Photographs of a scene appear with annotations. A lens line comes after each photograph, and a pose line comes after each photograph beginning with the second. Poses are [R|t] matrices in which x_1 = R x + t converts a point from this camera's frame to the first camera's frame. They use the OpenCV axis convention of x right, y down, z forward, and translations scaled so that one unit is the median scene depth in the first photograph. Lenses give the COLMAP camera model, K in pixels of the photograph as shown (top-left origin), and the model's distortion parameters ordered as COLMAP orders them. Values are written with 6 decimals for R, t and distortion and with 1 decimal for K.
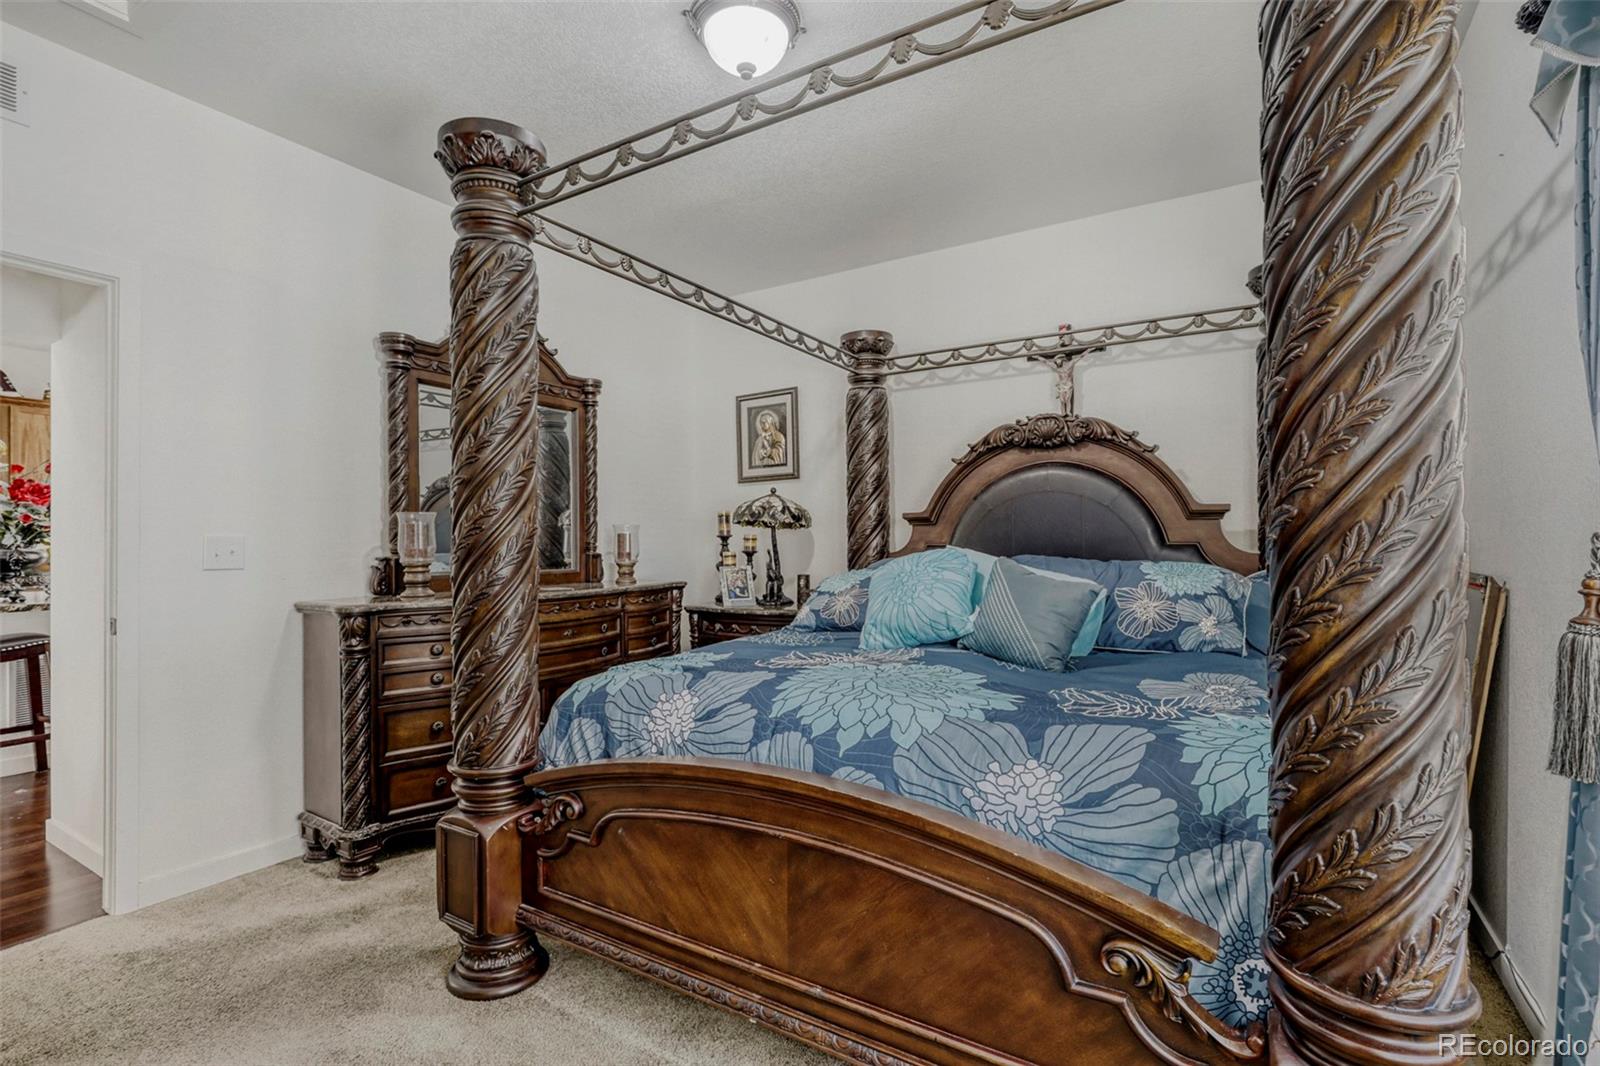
lens RADIAL K [[739.6, 0, 793.4], [0, 739.6, 534.6], [0, 0, 1]] dist [-0.020008, 0.004880]
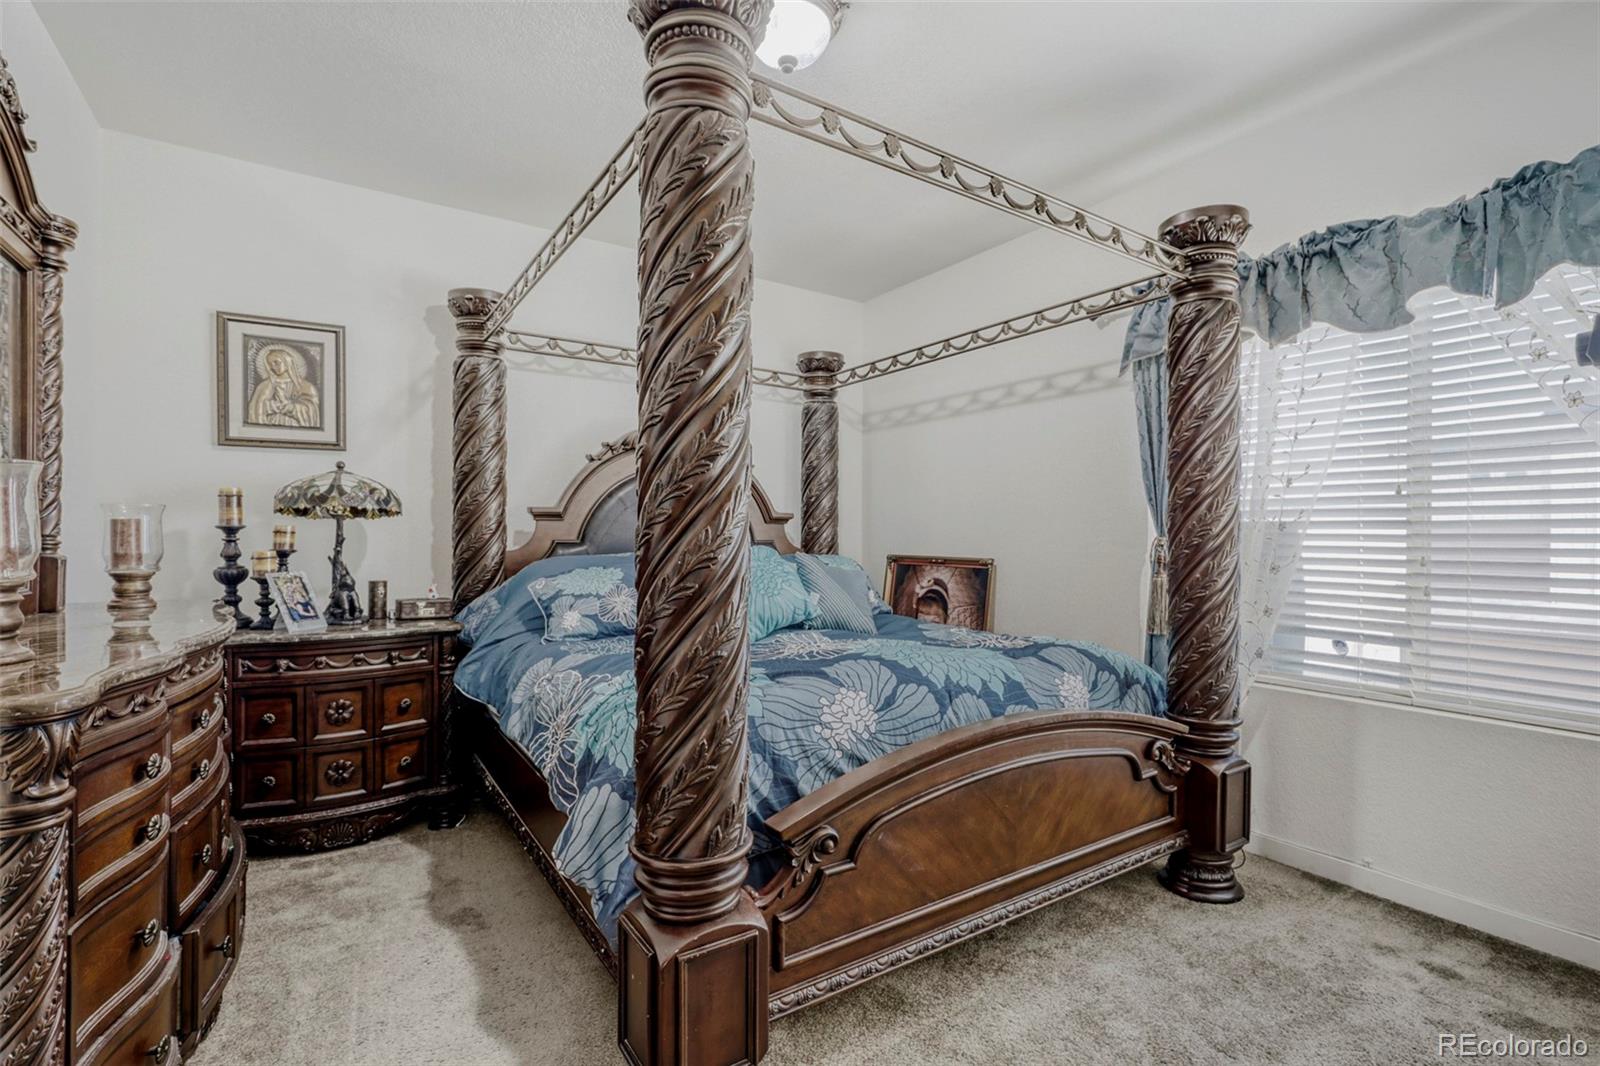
lens RADIAL K [[739.6, 0, 796.4], [0, 739.6, 542.2], [0, 0, 1]] dist [-0.020008, 0.004880]
pose [[0.409058, 0.004576, 0.912497, -0.521931], [-0.015285, 0.999881, 0.001838, 0.007203], [-0.912381, -0.014700, 0.409079, 0.318595]]
